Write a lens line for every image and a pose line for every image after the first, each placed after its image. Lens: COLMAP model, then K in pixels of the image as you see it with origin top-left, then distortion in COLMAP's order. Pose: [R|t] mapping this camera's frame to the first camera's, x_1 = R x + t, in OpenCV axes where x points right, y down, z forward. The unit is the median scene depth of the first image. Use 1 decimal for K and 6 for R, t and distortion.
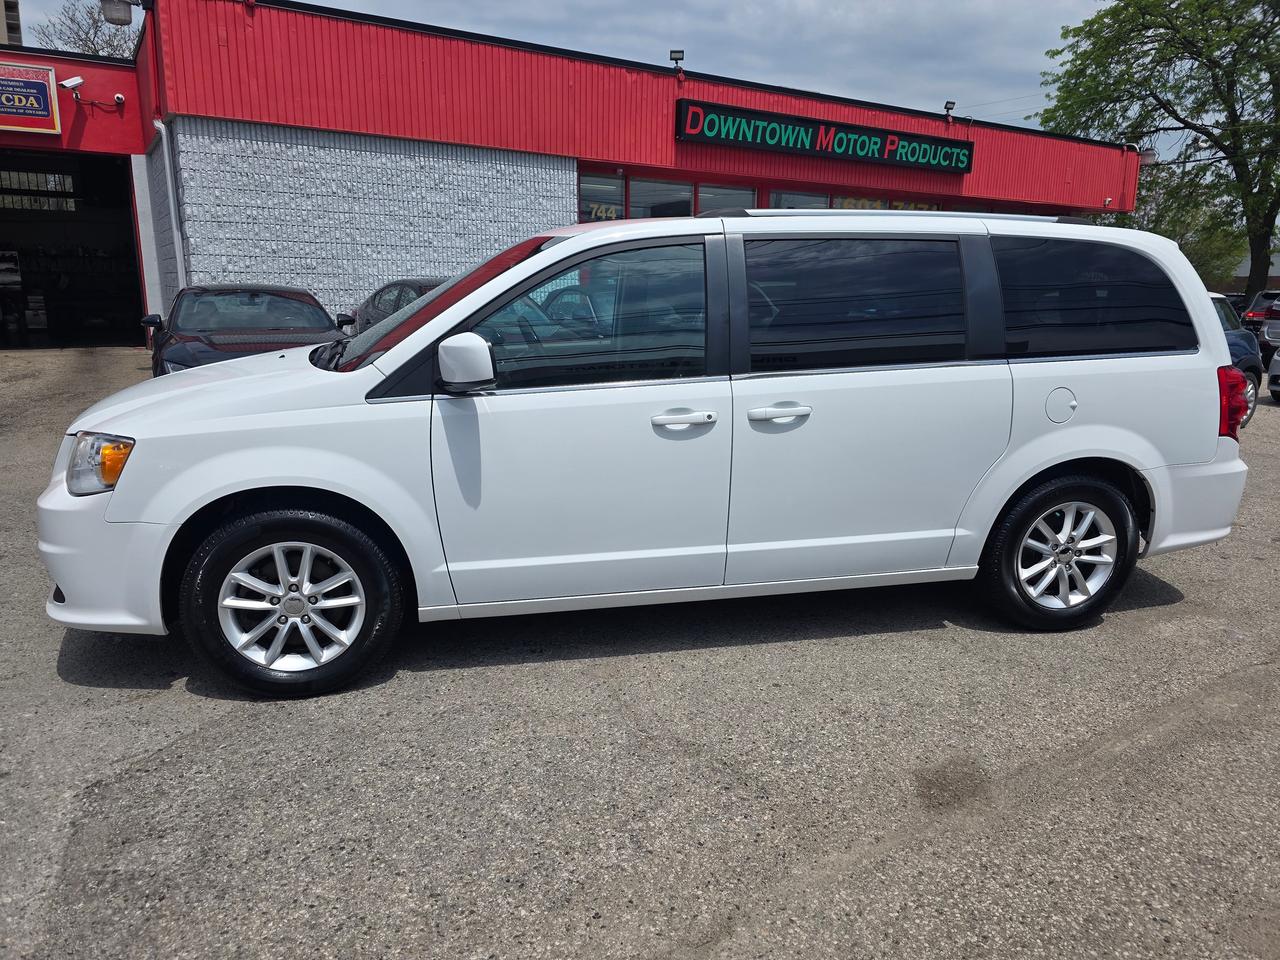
lens RADIAL K [[870.6, 0, 650.4], [0, 870.6, 479.6], [0, 0, 1]] dist [0.041751, -0.045270]
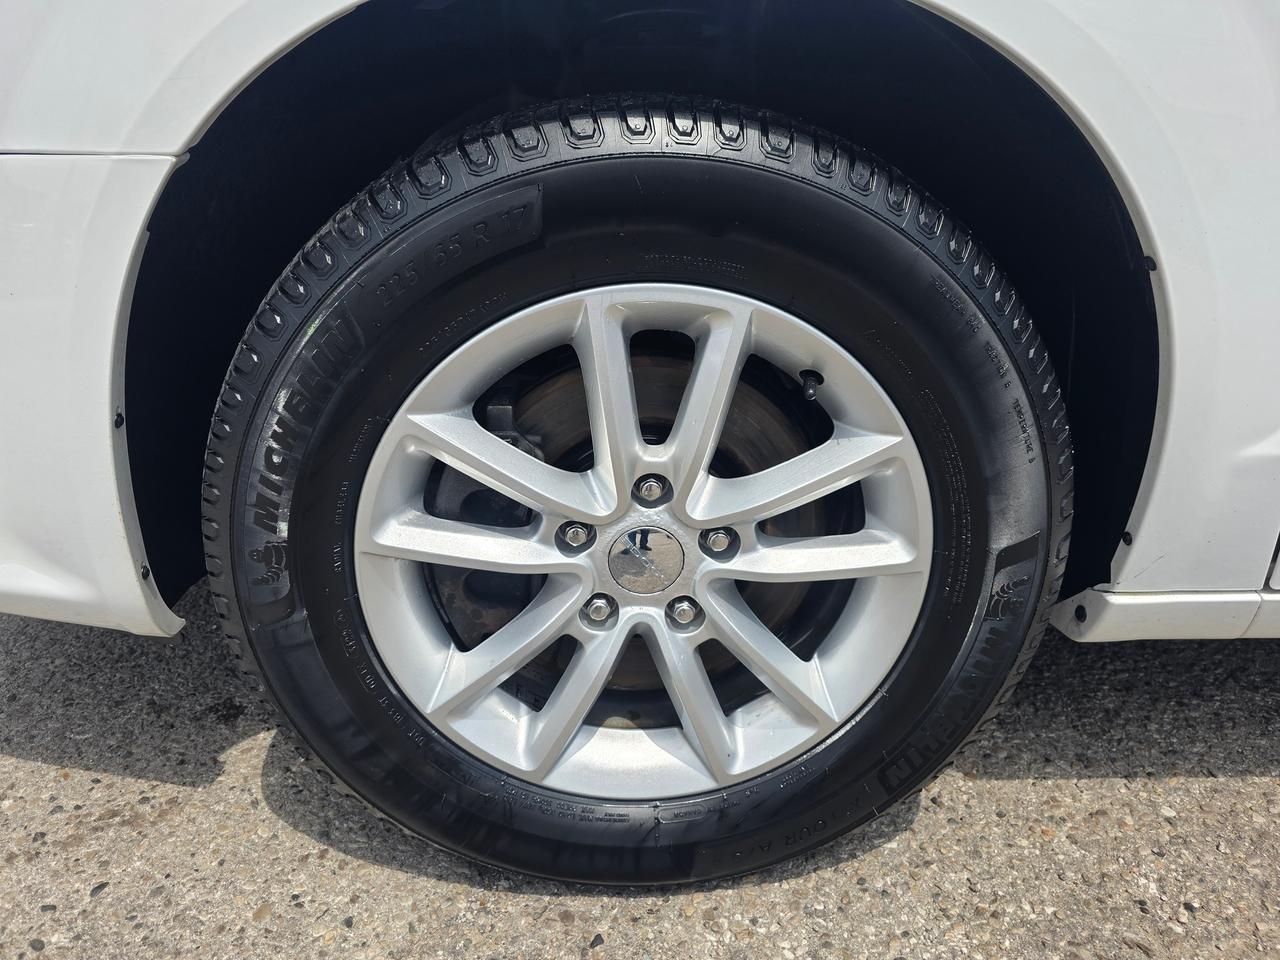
lens RADIAL K [[870.6, 0, 645.7], [0, 870.6, 489.0], [0, 0, 1]] dist [0.041751, -0.045270]
pose [[0.987507, 0.068518, -0.141901, -0.373498], [-0.043029, 0.983543, 0.175474, 0.081181], [0.151589, -0.167176, 0.974204, 0.764420]]
